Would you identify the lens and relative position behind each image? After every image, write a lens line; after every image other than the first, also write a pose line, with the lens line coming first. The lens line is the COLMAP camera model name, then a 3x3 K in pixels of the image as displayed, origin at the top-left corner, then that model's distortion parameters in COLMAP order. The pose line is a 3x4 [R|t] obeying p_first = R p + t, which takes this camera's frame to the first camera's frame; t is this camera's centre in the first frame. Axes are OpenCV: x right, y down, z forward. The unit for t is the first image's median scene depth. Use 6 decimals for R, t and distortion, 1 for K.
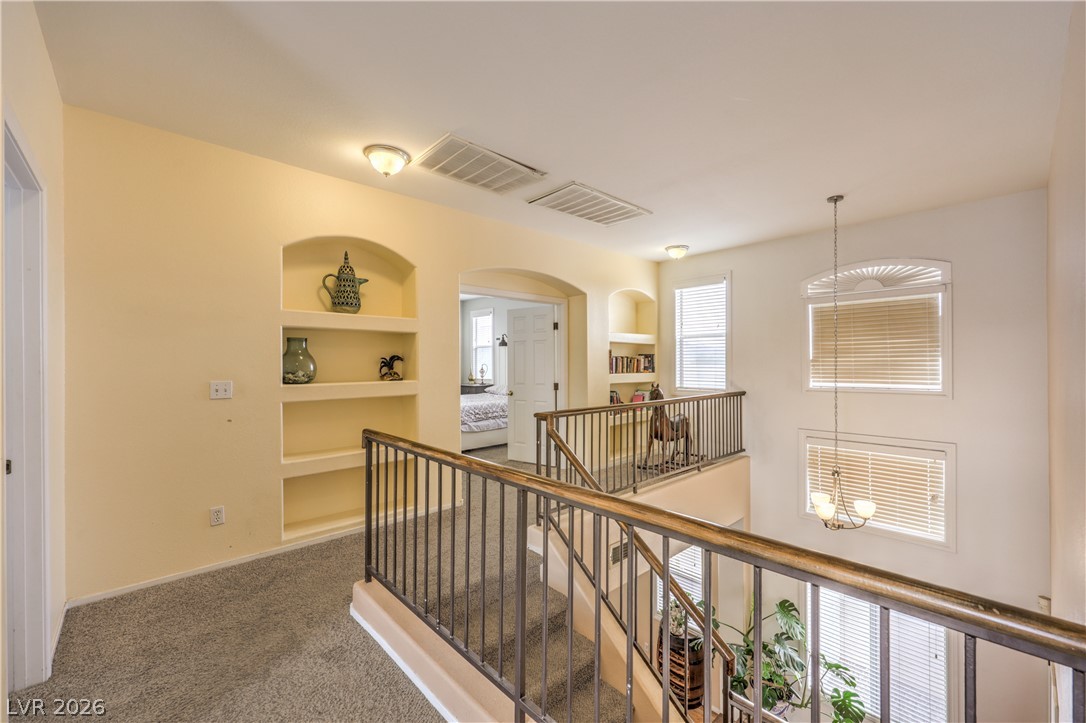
lens RADIAL K [[442.8, 0, 544.7], [0, 442.8, 365.4], [0, 0, 1]] dist [0.000215, -0.000196]
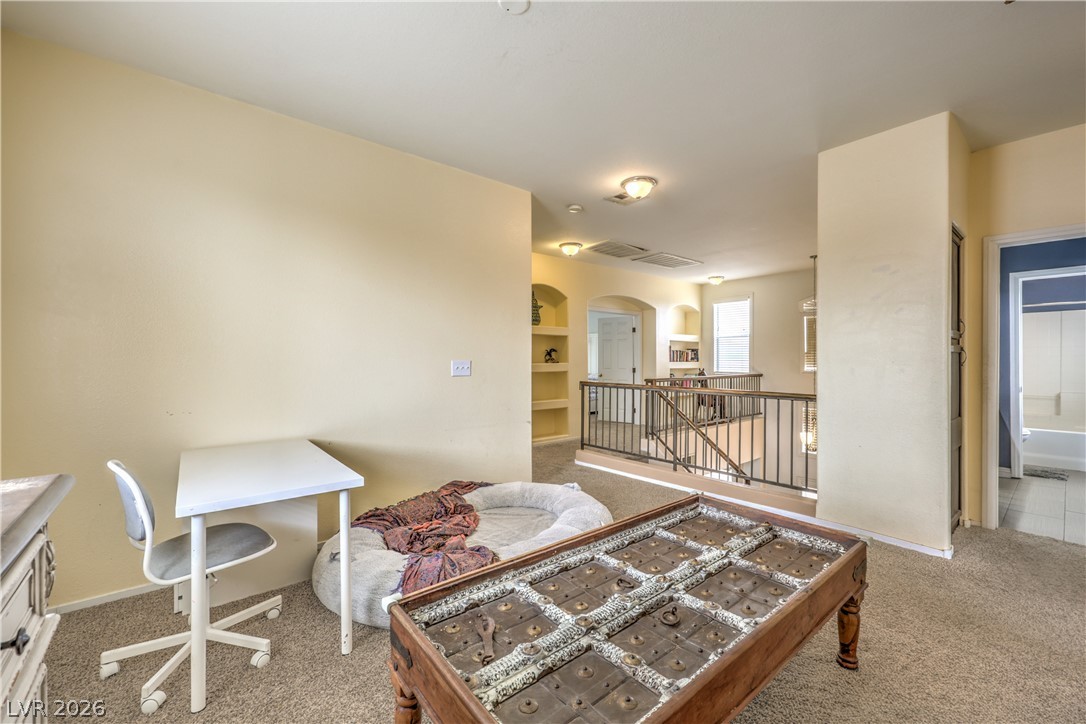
lens RADIAL K [[442.8, 0, 548.1], [0, 442.8, 360.8], [0, 0, 1]] dist [0.000215, -0.000196]
pose [[0.998897, 0.003629, -0.046812, -0.190539], [-0.003650, 0.999993, -0.000368, 0.017336], [0.046810, 0.000539, 0.998904, -0.502285]]
